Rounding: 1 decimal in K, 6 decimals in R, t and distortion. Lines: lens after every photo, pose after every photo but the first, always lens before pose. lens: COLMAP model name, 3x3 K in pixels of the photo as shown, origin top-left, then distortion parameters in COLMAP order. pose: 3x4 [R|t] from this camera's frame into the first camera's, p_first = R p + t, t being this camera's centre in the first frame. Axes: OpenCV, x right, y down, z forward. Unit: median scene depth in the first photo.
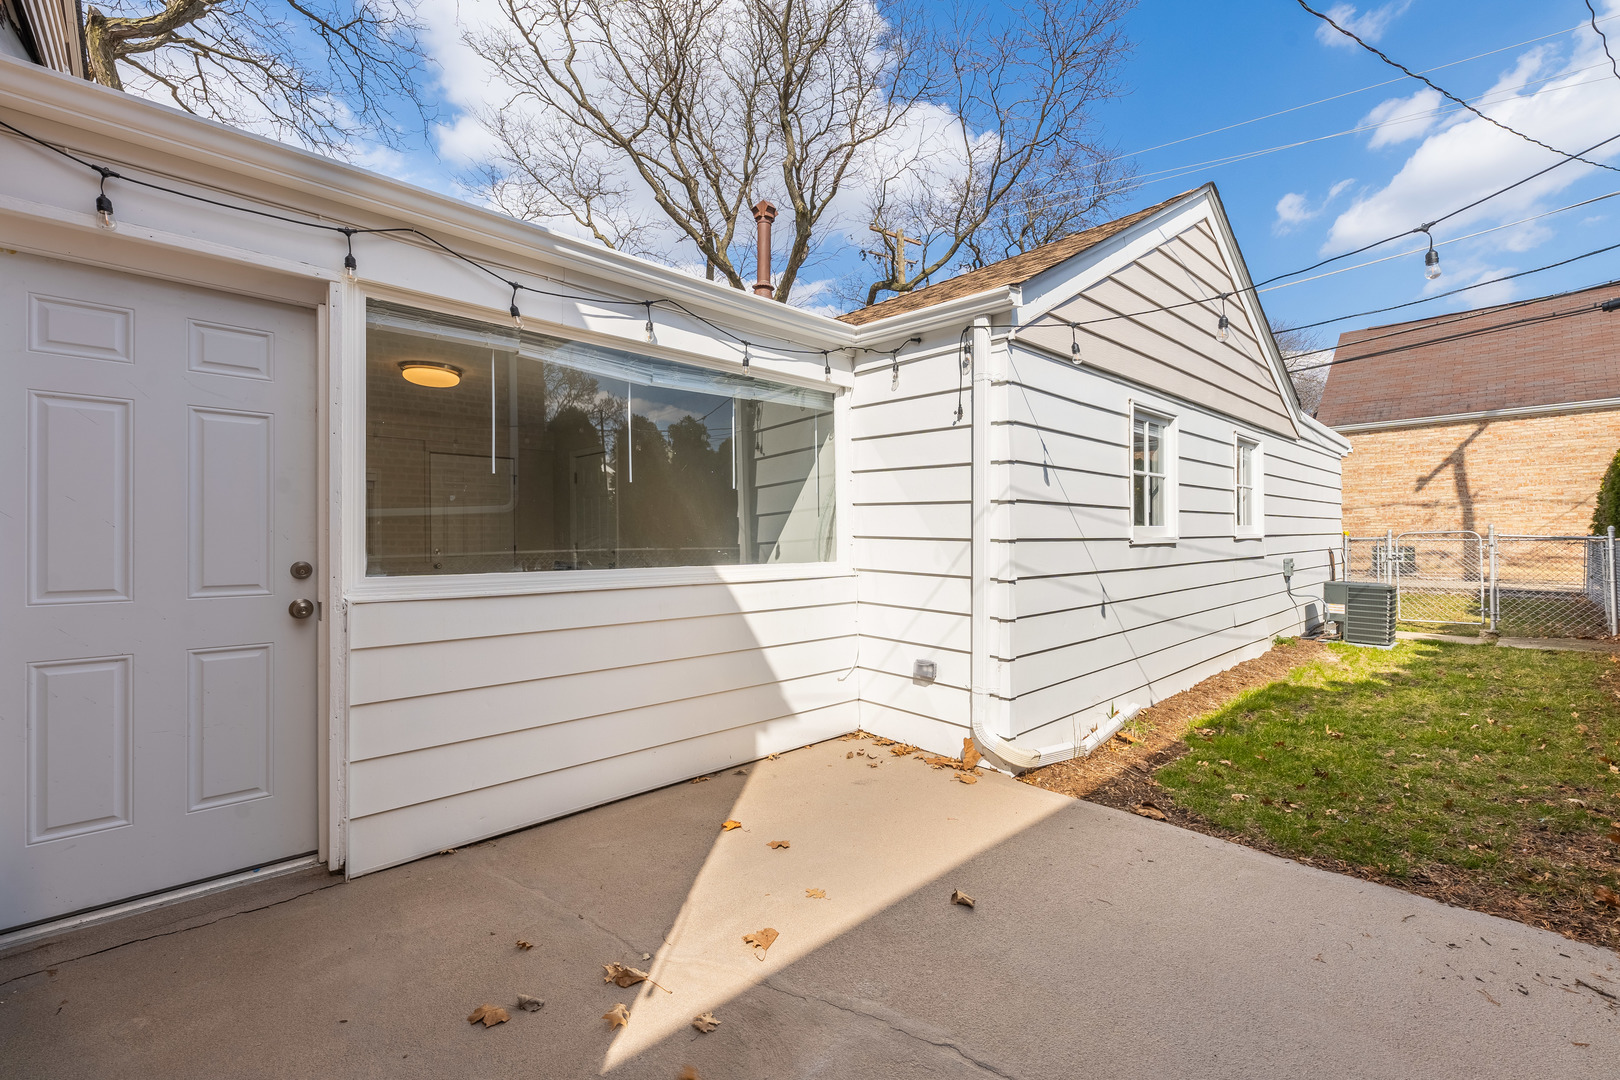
lens RADIAL K [[660.5, 0, 816.9], [0, 660.5, 531.4], [0, 0, 1]] dist [0.002187, -0.001286]
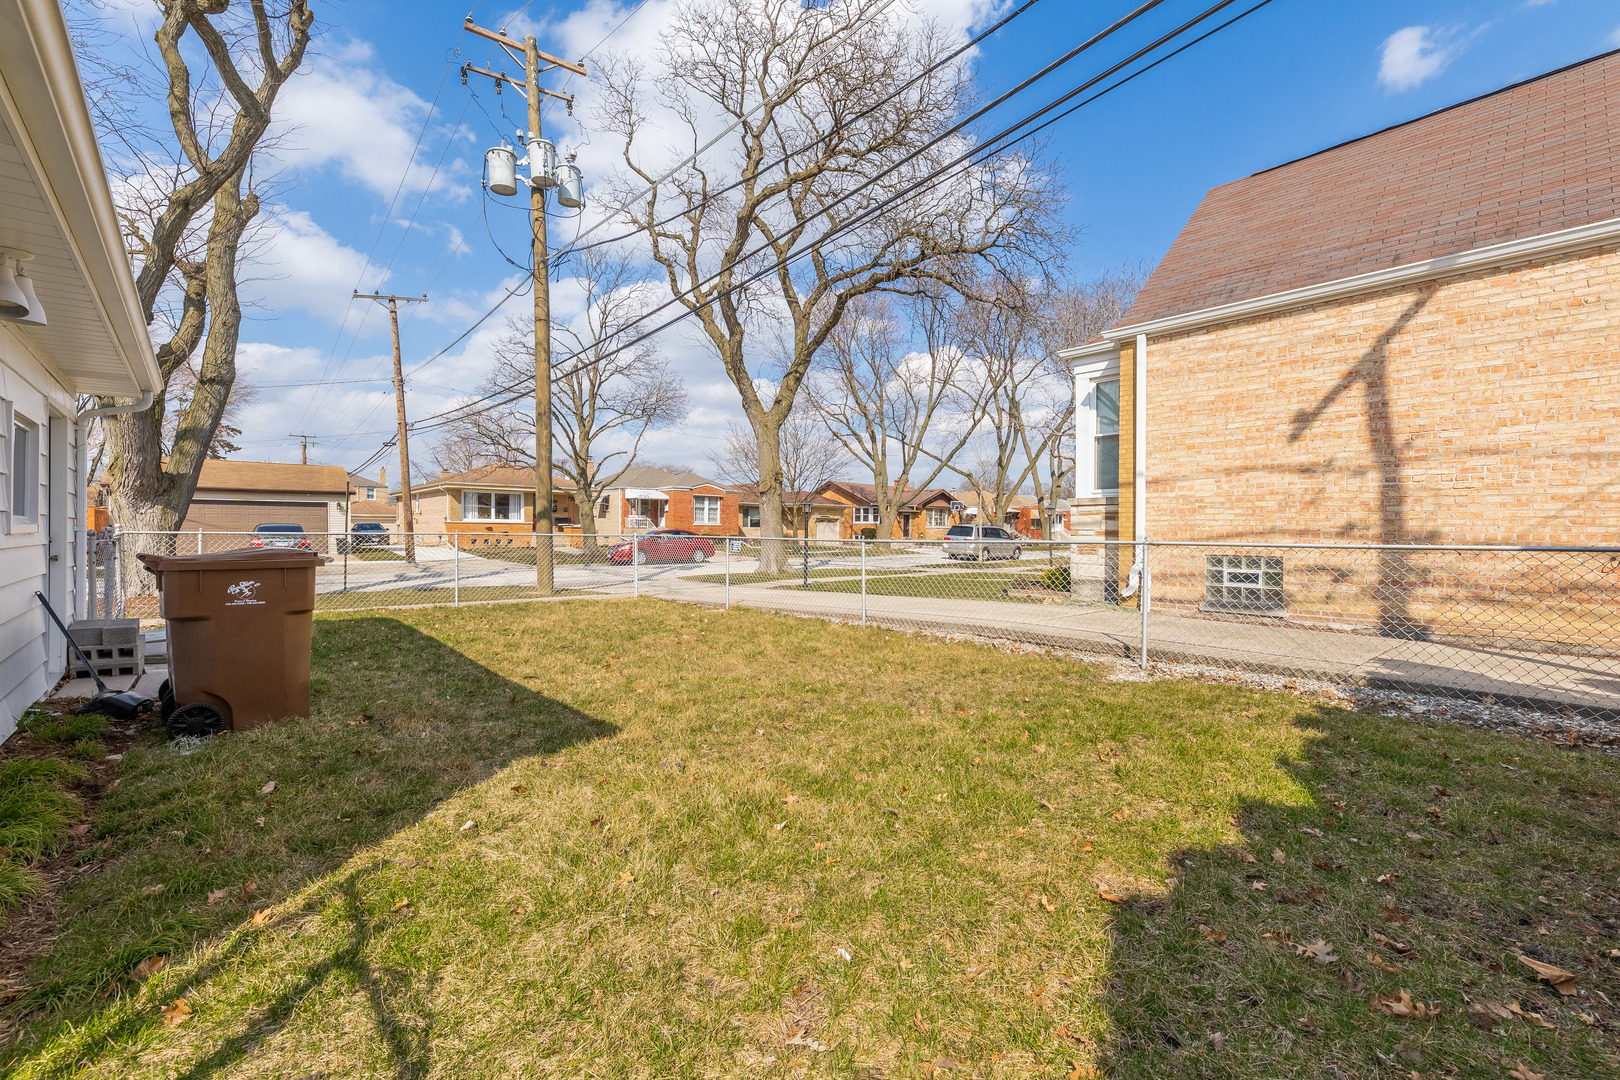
lens RADIAL K [[660.5, 0, 798.3], [0, 660.5, 535.5], [0, 0, 1]] dist [0.002187, -0.001286]
pose [[0.999832, 0.004249, -0.017824, 0.569861], [-0.003932, 0.999834, 0.017794, 0.000166], [0.017897, -0.017721, 0.999683, 0.519977]]
